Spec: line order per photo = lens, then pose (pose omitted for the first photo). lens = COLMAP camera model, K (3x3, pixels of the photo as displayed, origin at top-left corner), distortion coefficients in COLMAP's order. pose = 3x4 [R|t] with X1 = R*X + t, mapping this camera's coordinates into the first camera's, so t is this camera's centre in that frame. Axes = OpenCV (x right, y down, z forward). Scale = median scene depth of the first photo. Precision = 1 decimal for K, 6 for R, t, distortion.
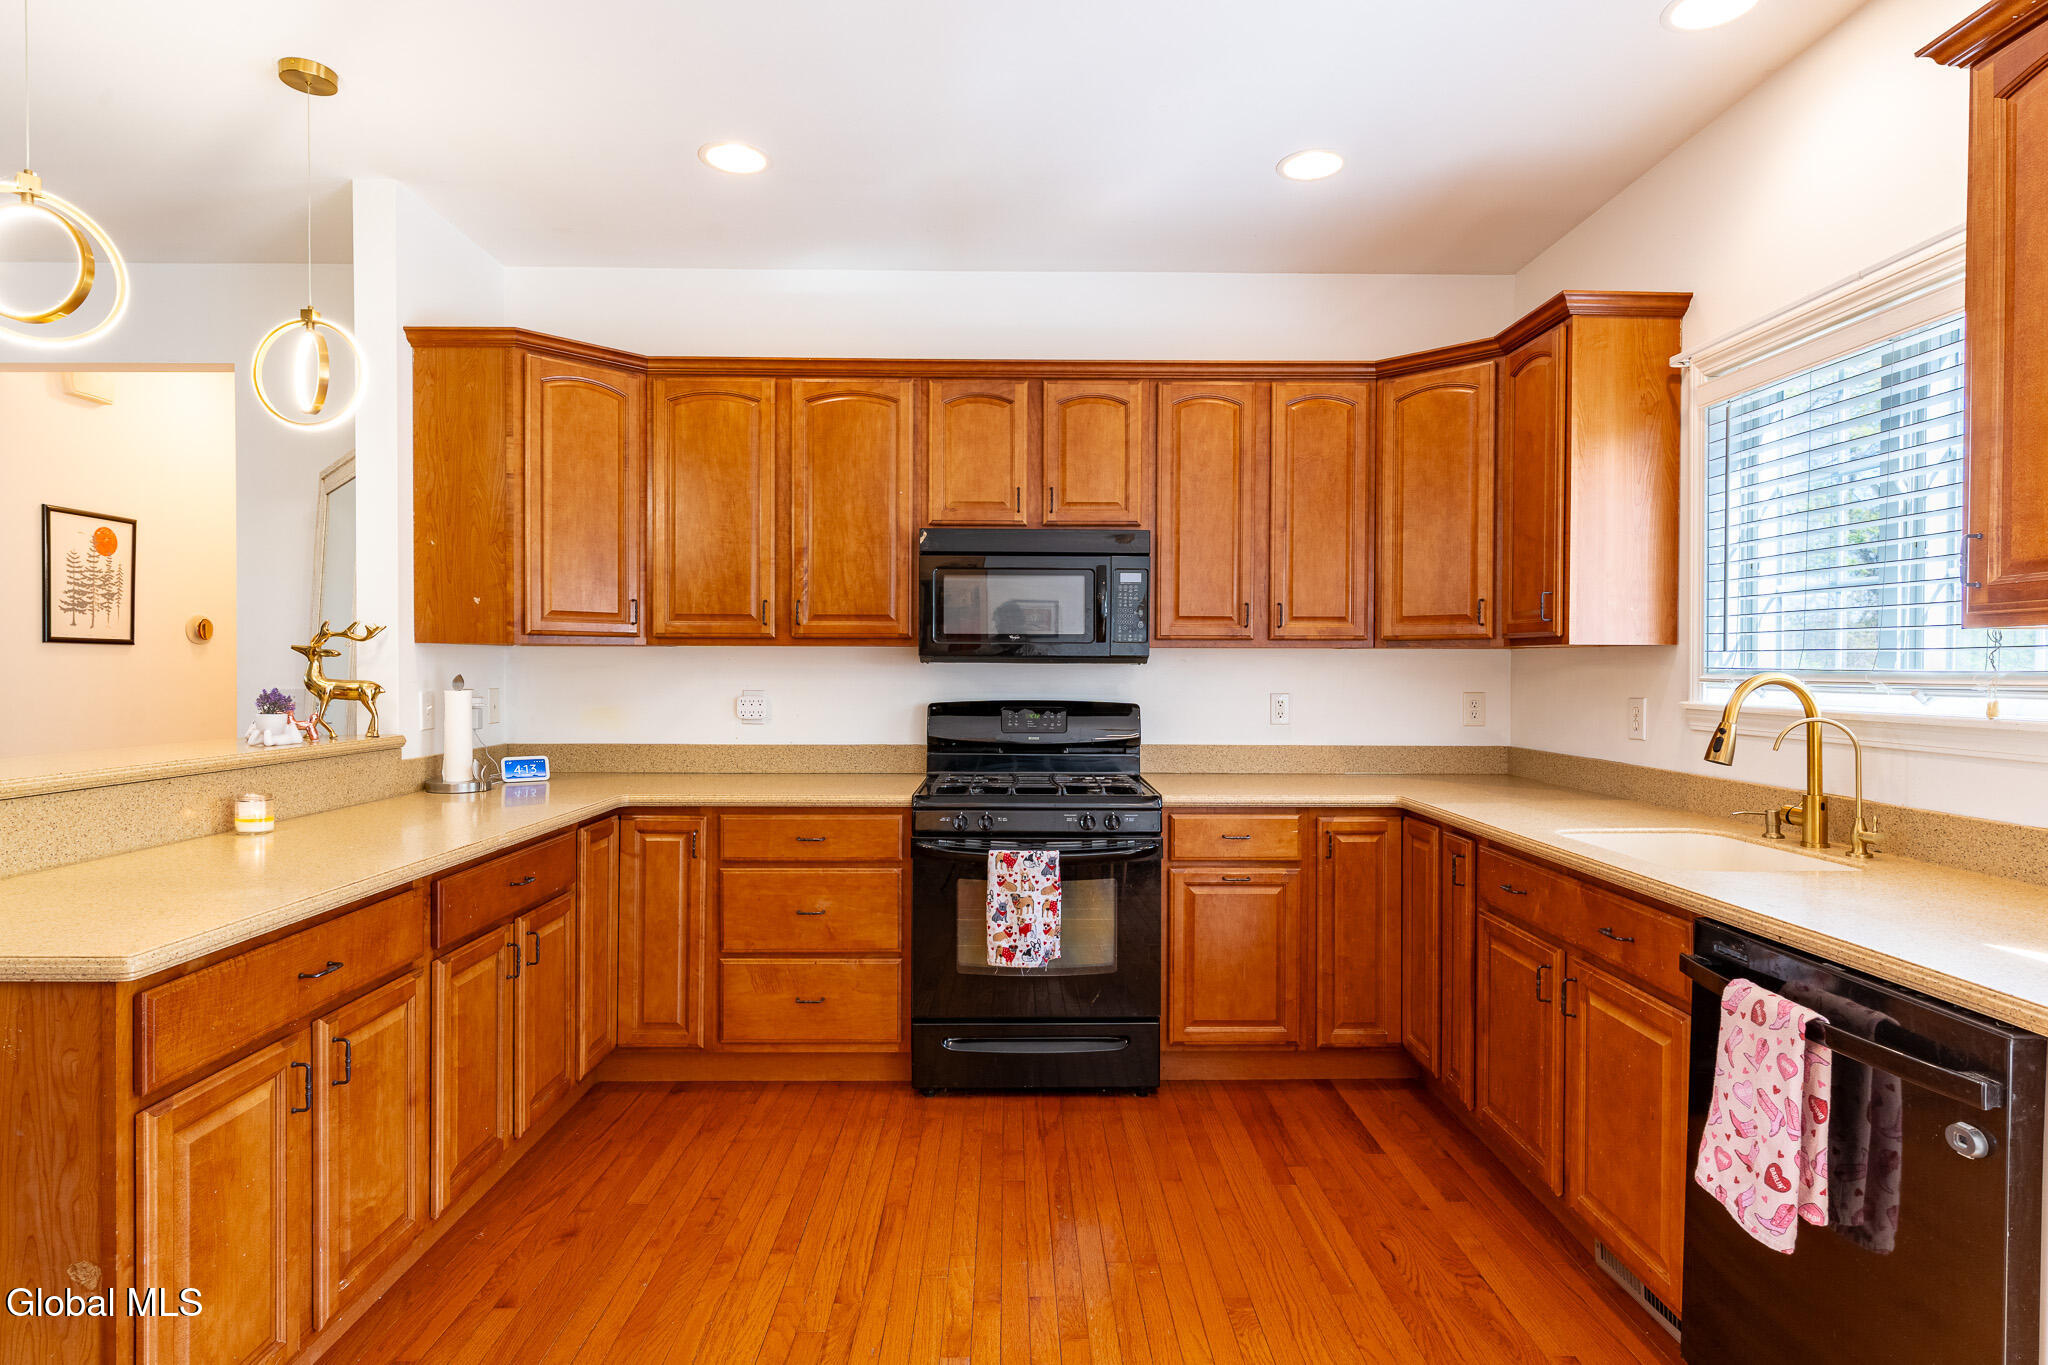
lens RADIAL K [[1079.1, 0, 1033.8], [0, 1079.1, 677.1], [0, 0, 1]] dist [-0.001303, 0.001773]
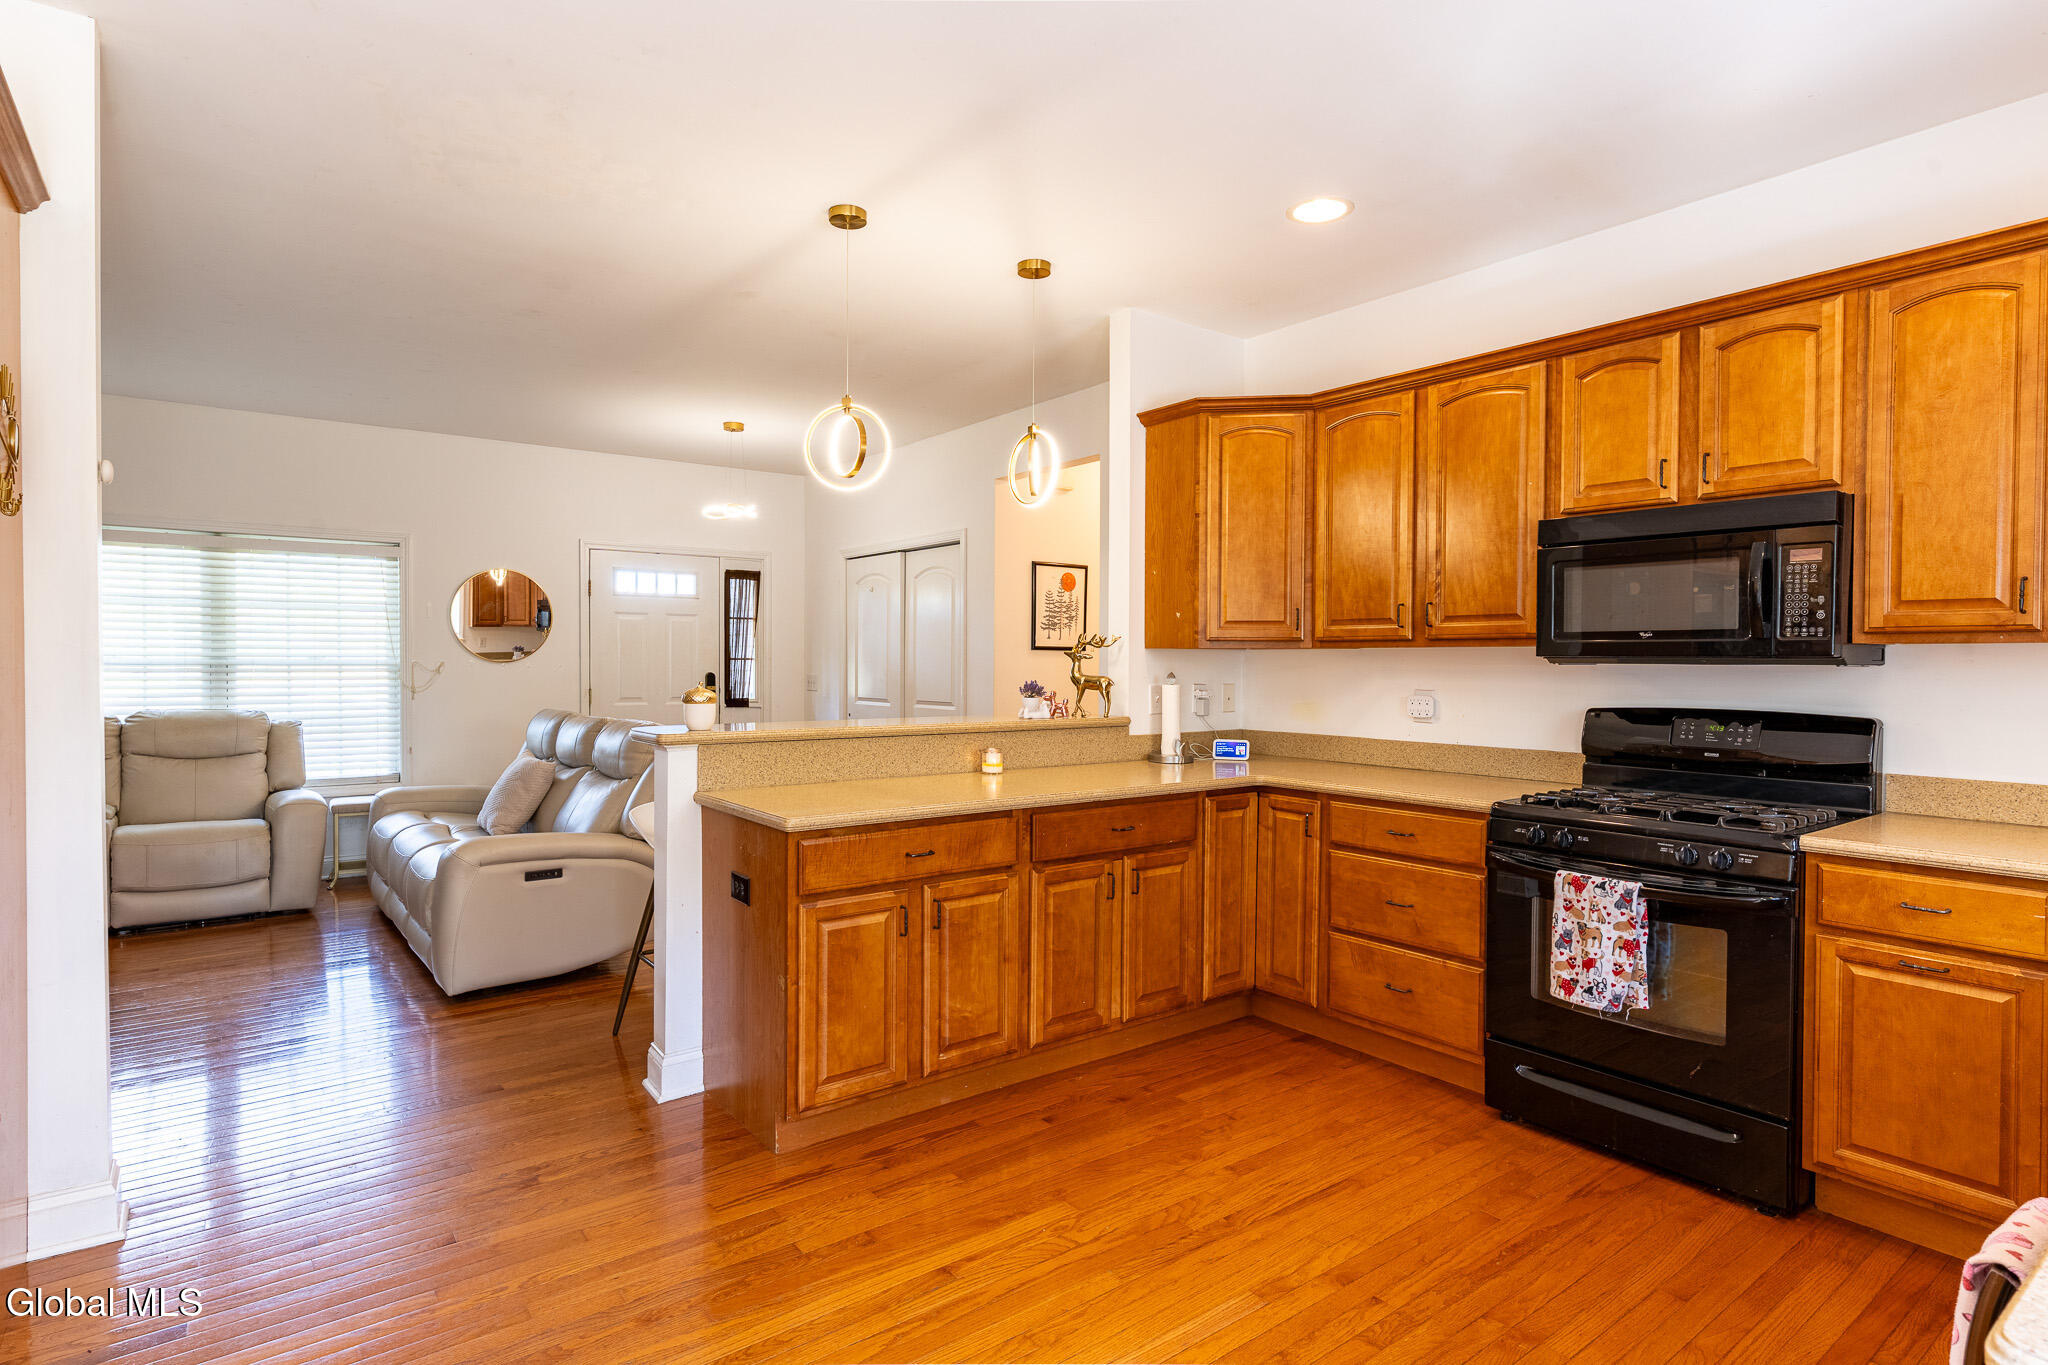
lens RADIAL K [[1079.1, 0, 1033.0], [0, 1079.1, 673.6], [0, 0, 1]] dist [-0.001303, 0.001773]
pose [[0.589921, 0.008674, -0.807415, 0.419591], [-0.011014, 0.999936, 0.002695, -0.002643], [0.807386, 0.007303, 0.589978, 0.100357]]
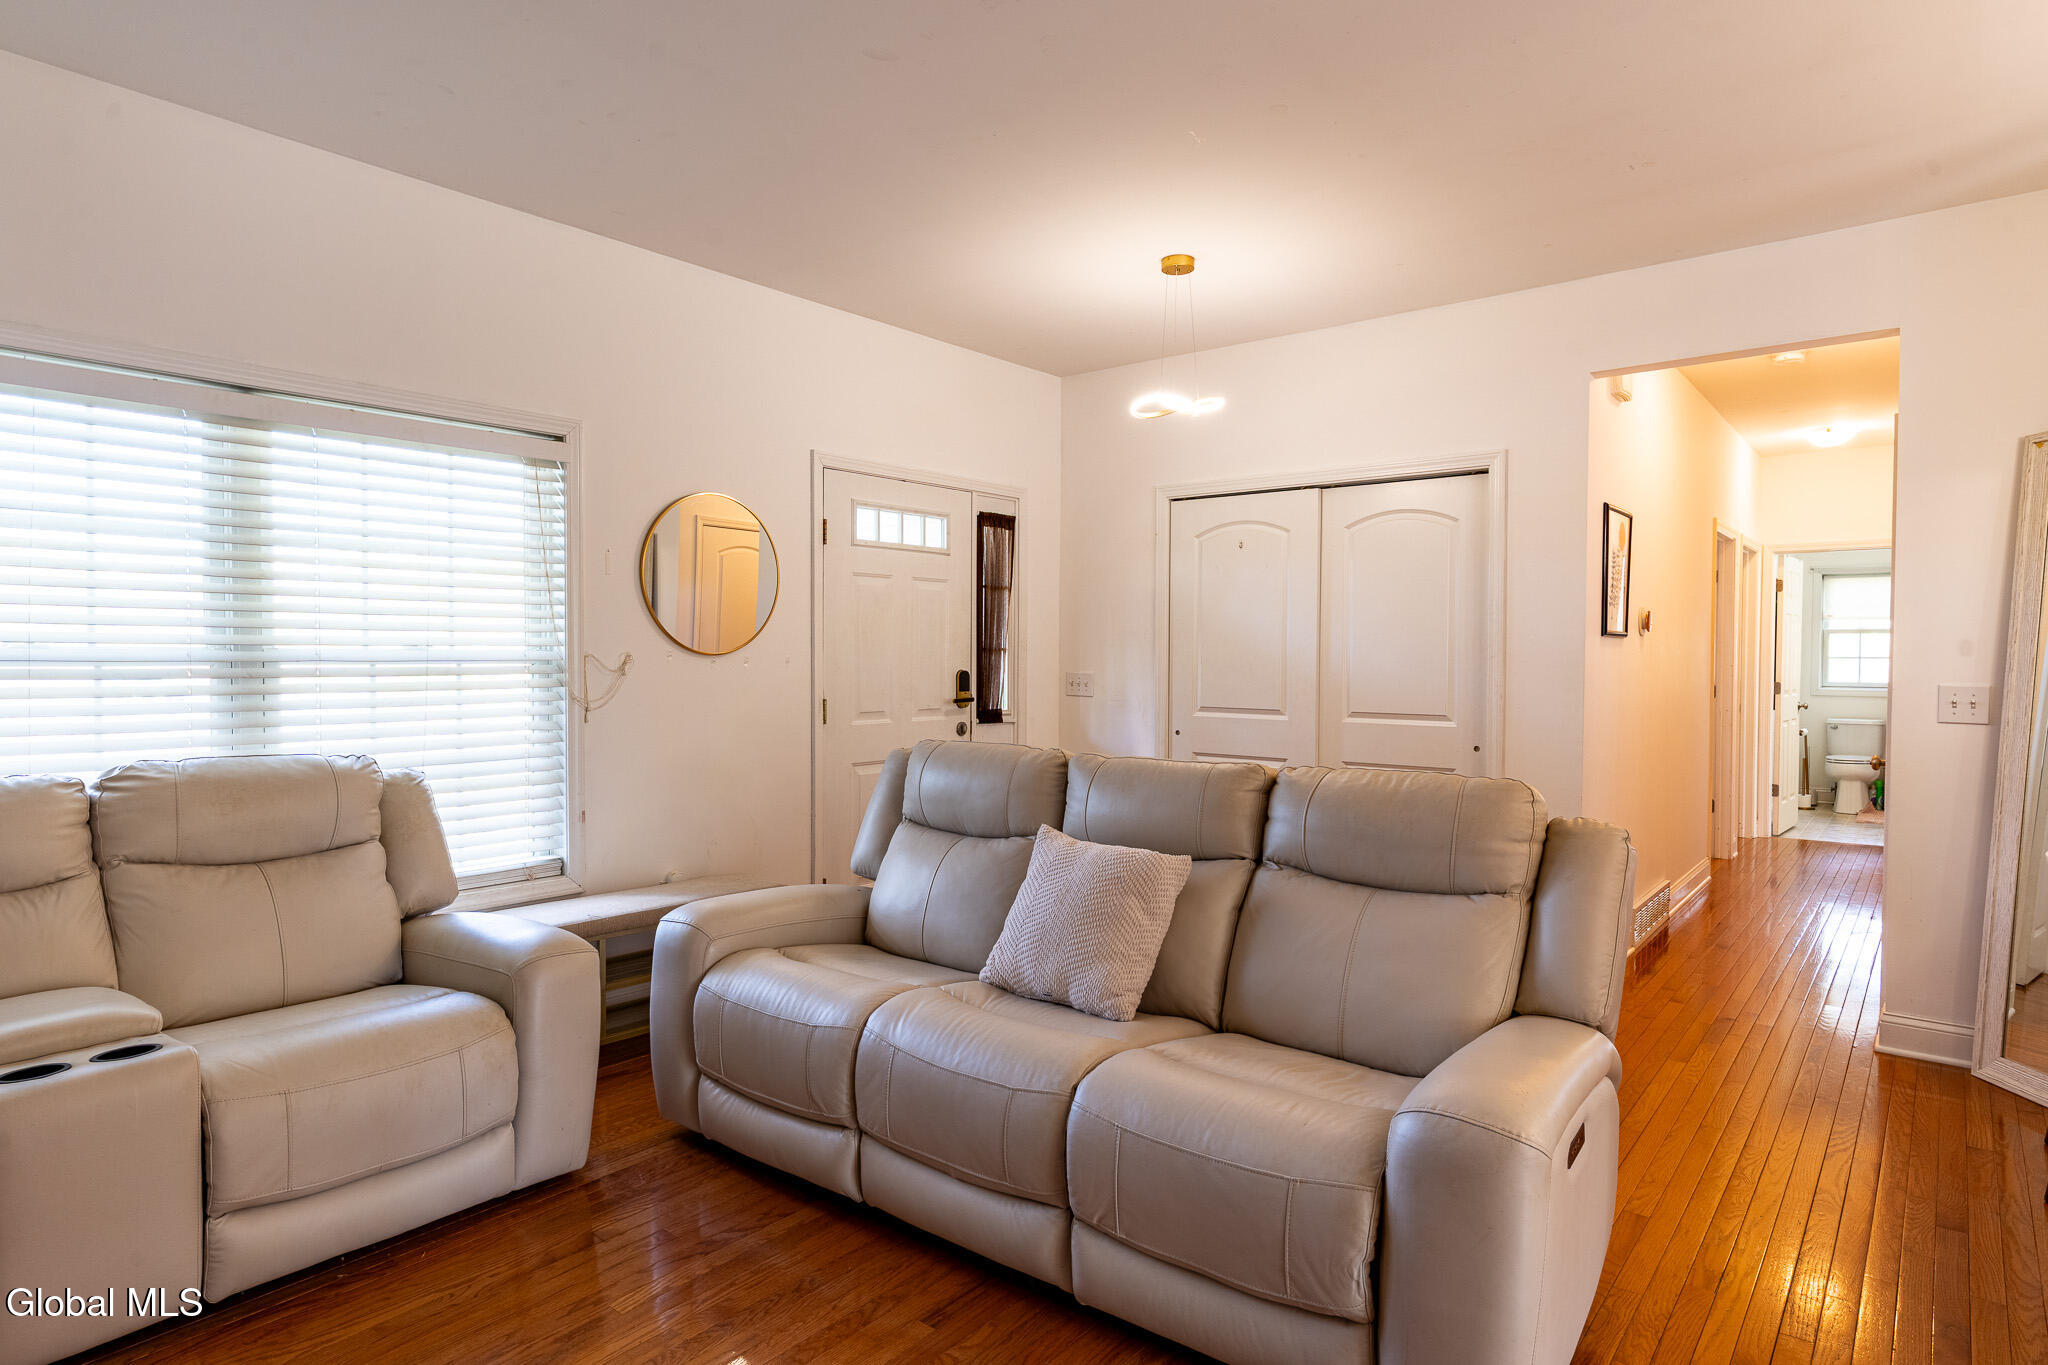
lens RADIAL K [[1149.1, 0, 1030.3], [0, 1149.1, 681.5], [0, 0, 1]] dist [-0.001331, 0.002350]
pose [[0.766044, 0.015995, -0.642589, -0.785939], [-0.008842, 0.999858, 0.014348, 0.000179], [0.642727, -0.005309, 0.766077, -0.249808]]
